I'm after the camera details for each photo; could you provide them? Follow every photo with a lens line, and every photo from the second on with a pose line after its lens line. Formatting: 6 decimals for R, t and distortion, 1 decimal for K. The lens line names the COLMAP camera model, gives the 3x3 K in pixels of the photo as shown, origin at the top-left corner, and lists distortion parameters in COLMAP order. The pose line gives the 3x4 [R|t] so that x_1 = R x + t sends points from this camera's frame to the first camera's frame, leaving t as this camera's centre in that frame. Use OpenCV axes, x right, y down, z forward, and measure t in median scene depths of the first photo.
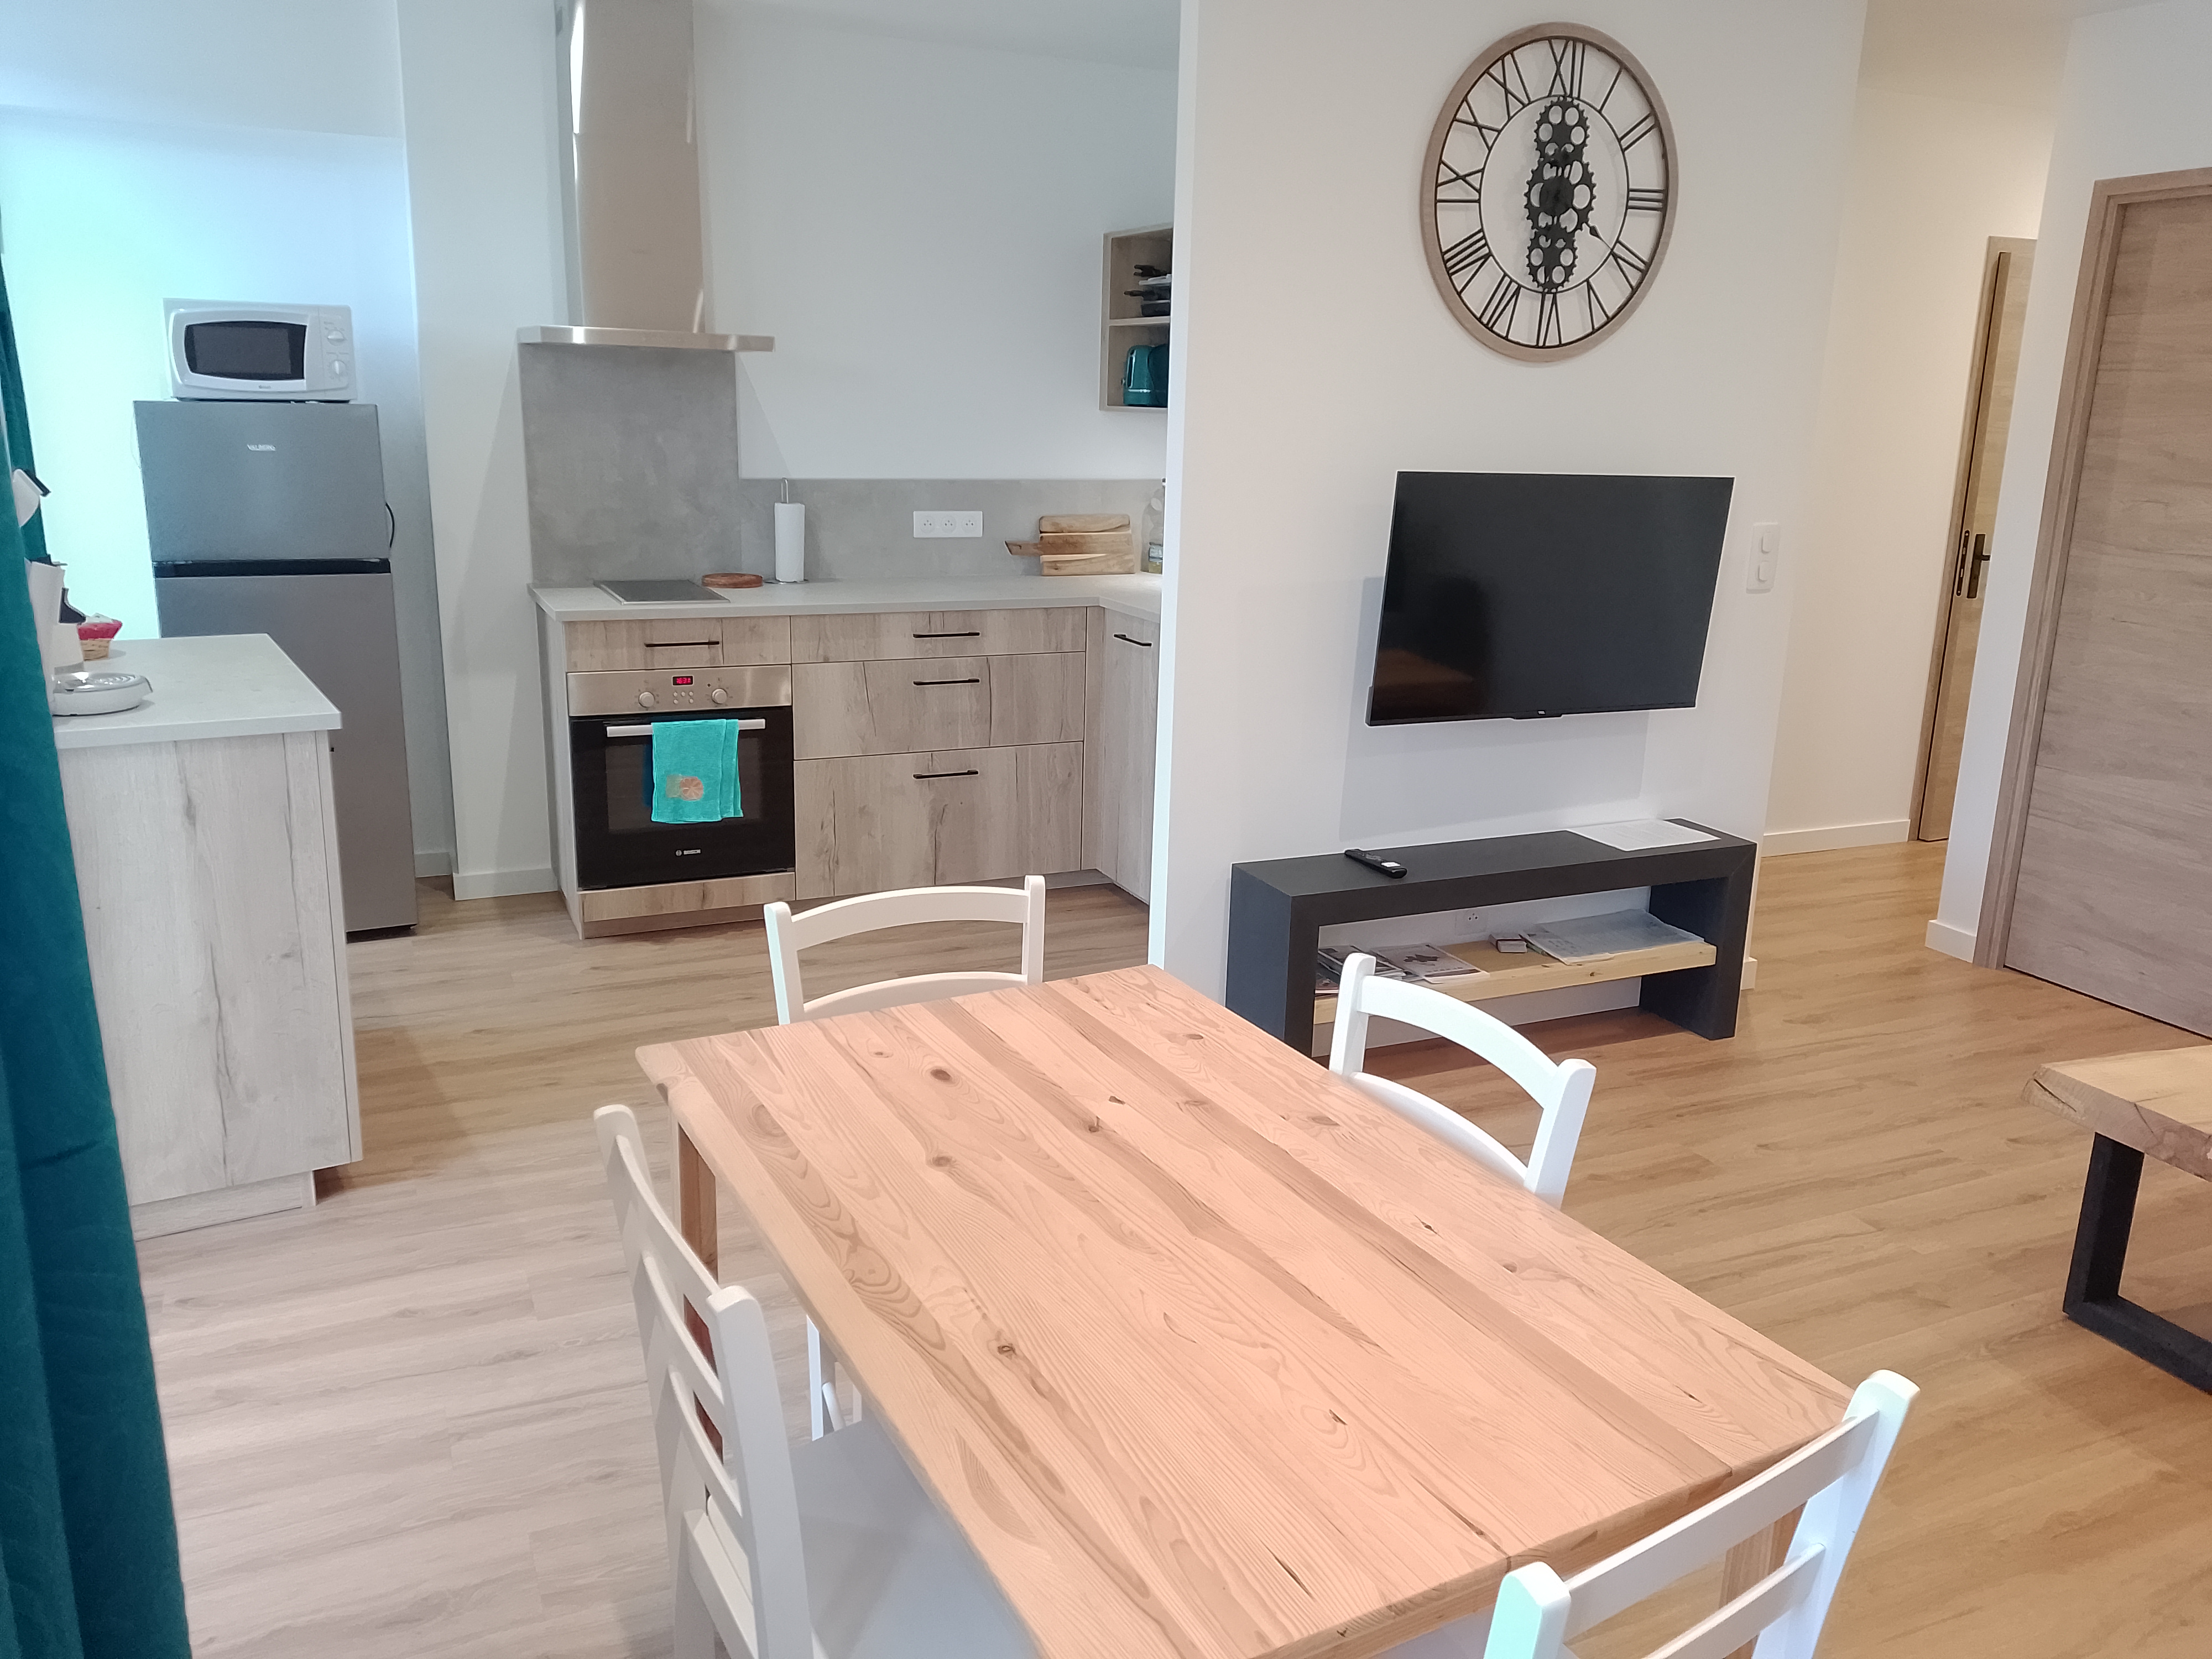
lens RADIAL K [[1663.0, 0, 1101.2], [0, 1663.0, 806.2], [0, 0, 1]] dist [0.059430, -0.070809]
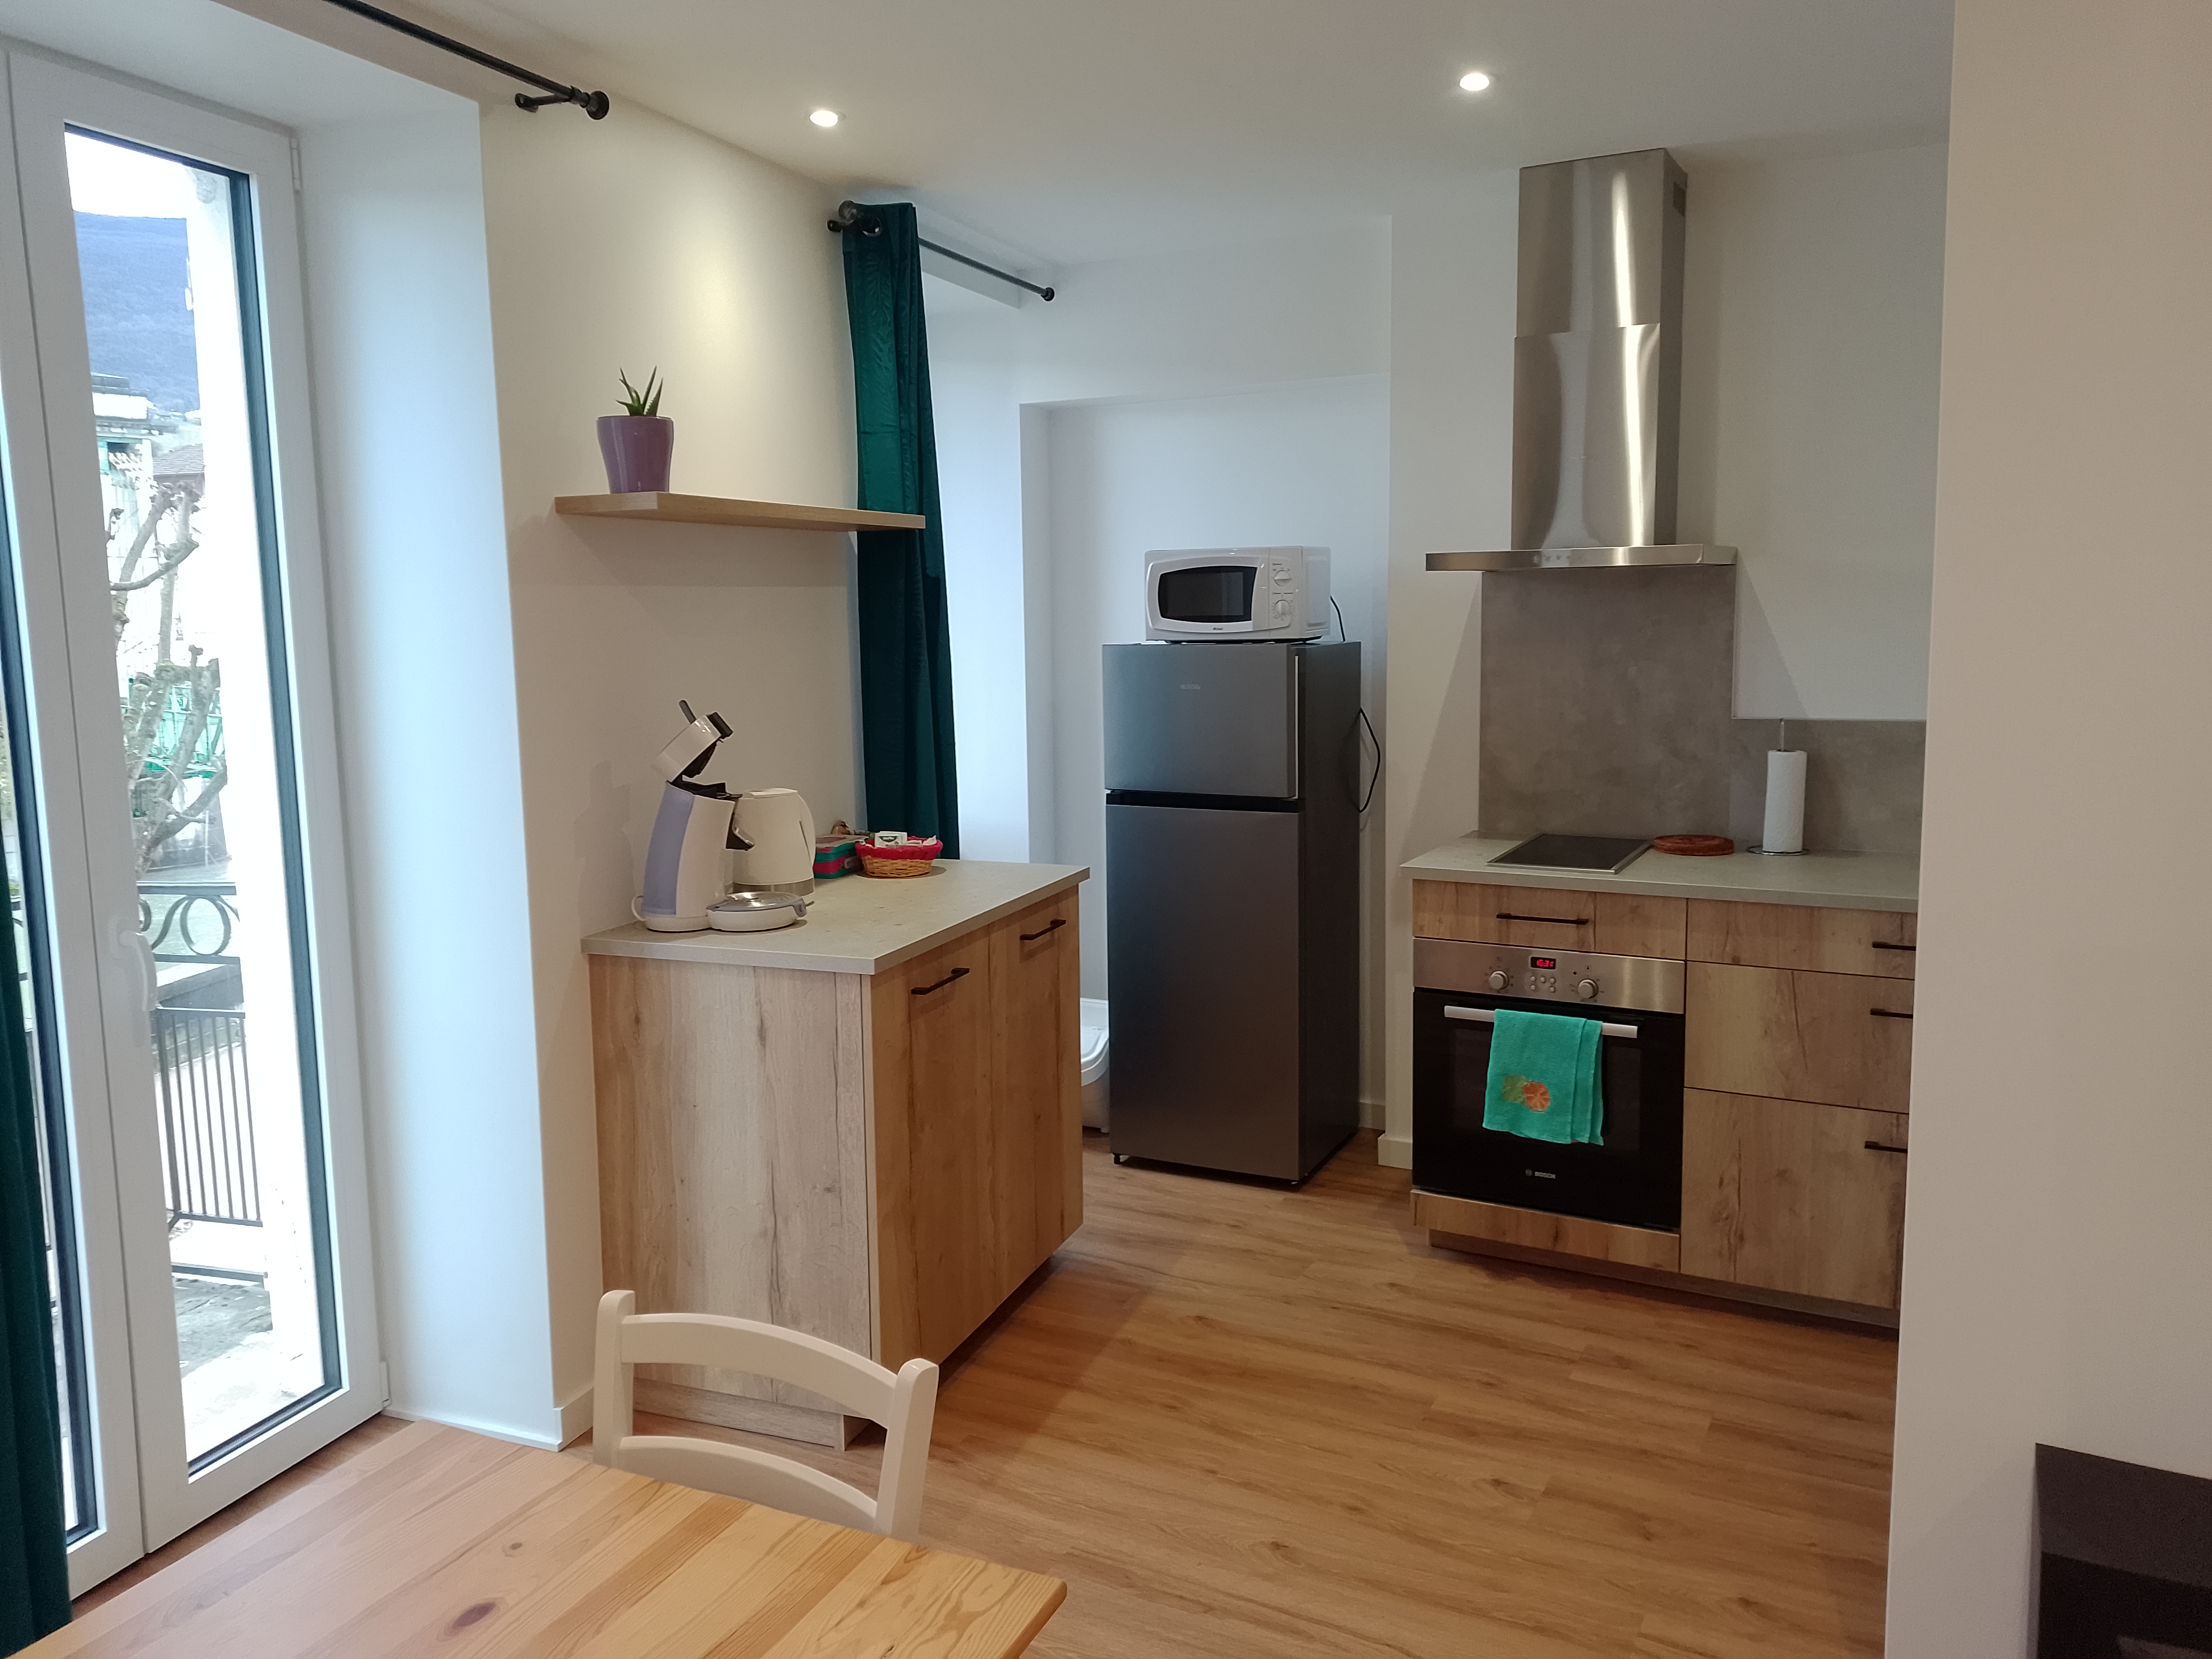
lens RADIAL K [[1663.0, 0, 1104.8], [0, 1663.0, 797.3], [0, 0, 1]] dist [0.059430, -0.070809]
pose [[0.597828, 0.057810, -0.799537, 0.273369], [-0.159798, 0.985973, -0.048194, -0.082643], [0.785536, 0.156576, 0.598680, 0.335566]]
